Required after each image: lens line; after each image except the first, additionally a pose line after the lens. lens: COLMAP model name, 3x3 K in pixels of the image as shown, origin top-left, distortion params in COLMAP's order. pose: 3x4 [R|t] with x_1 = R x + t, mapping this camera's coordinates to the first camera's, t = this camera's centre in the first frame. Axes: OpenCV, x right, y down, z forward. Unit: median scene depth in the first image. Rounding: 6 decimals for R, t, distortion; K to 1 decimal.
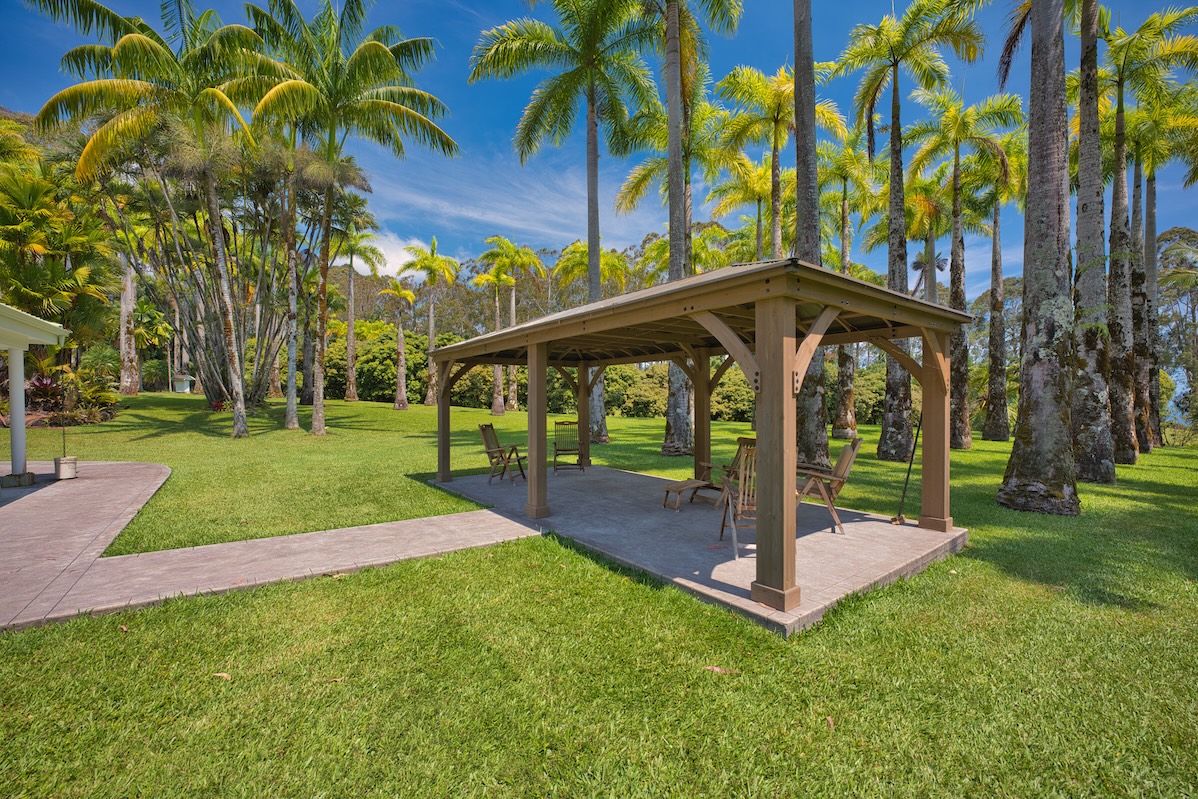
lens RADIAL K [[487.9, 0, 596.6], [0, 487.9, 406.0], [0, 0, 1]] dist [-0.019759, -0.000012]
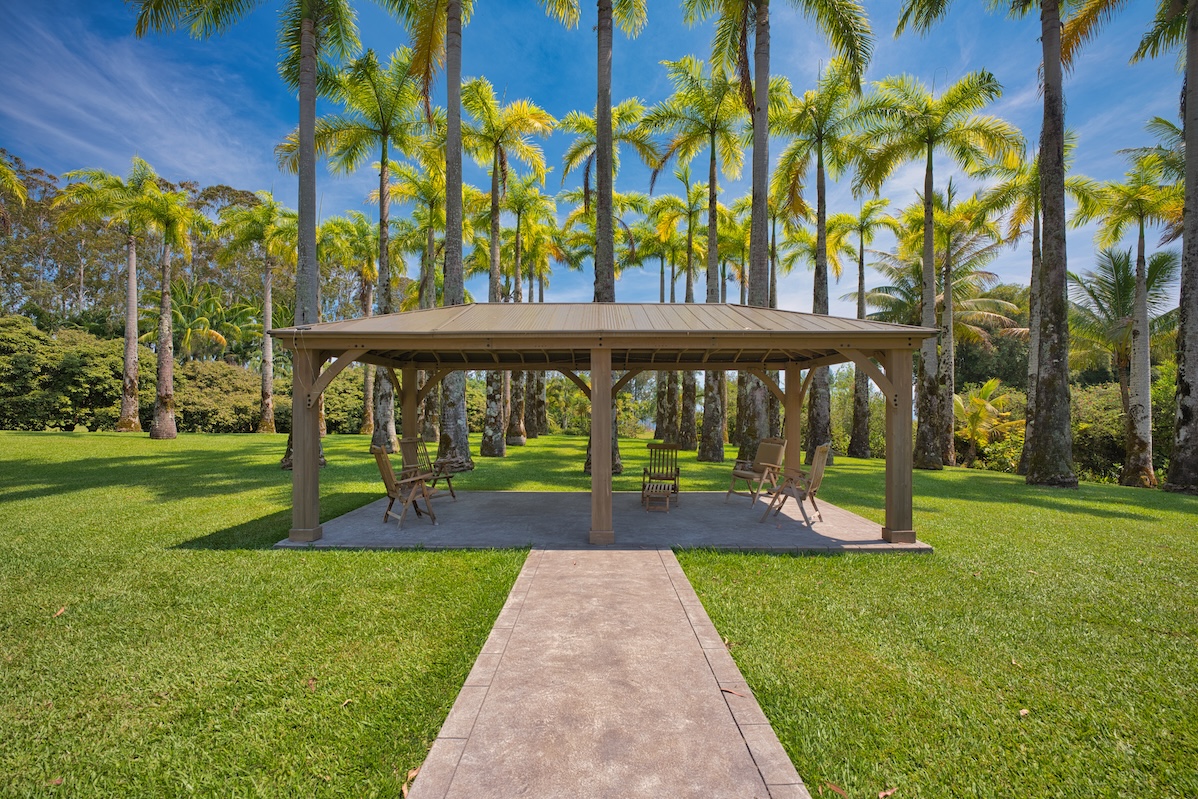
lens RADIAL K [[496.8, 0, 599.0], [0, 496.8, 399.5], [0, 0, 1]] dist [-0.000582, -0.000039]
pose [[0.609872, 0.019670, 0.792256, -0.491098], [0.006224, 0.999542, -0.029607, -0.004147], [-0.792476, 0.022988, 0.609470, 0.257191]]
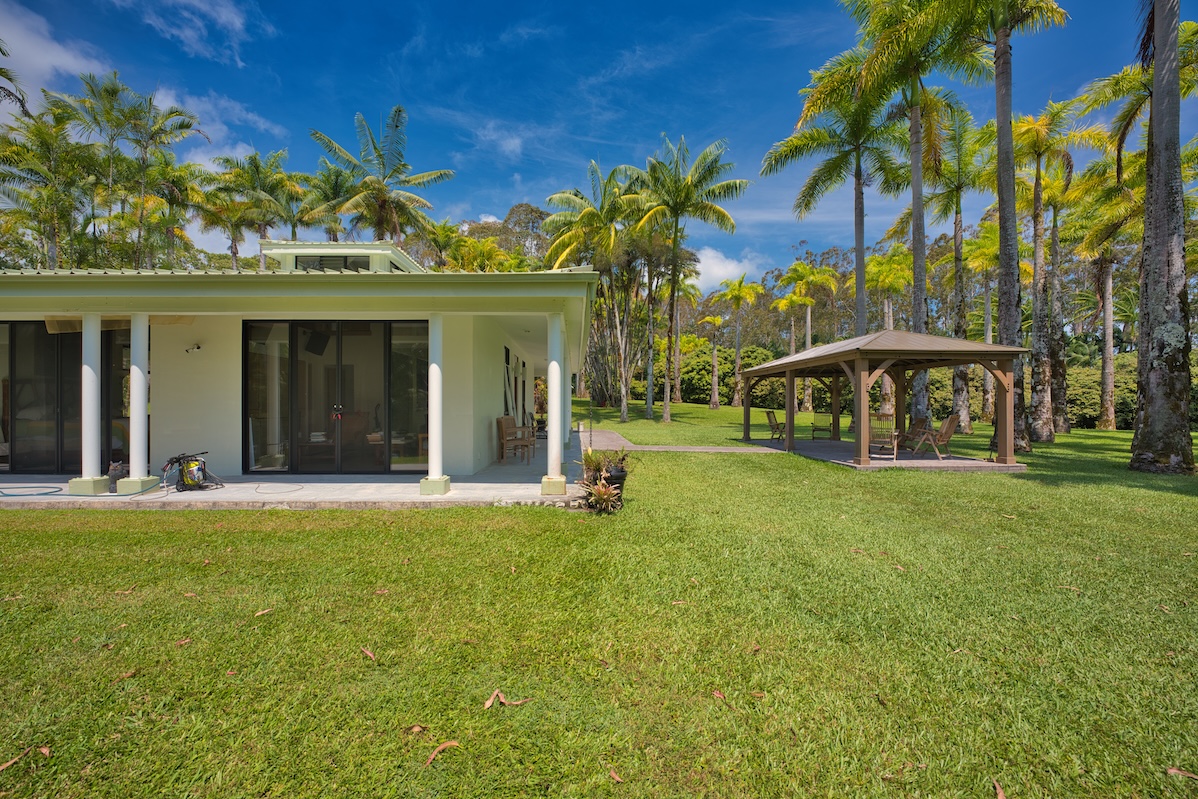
lens RADIAL K [[487.9, 0, 596.6], [0, 487.9, 406.0], [0, 0, 1]] dist [-0.019759, -0.000012]
pose [[0.822677, 0.008949, -0.568438, 0.230220], [-0.015148, 0.999866, -0.006182, 0.033716], [0.568307, 0.013696, 0.822703, -0.724631]]
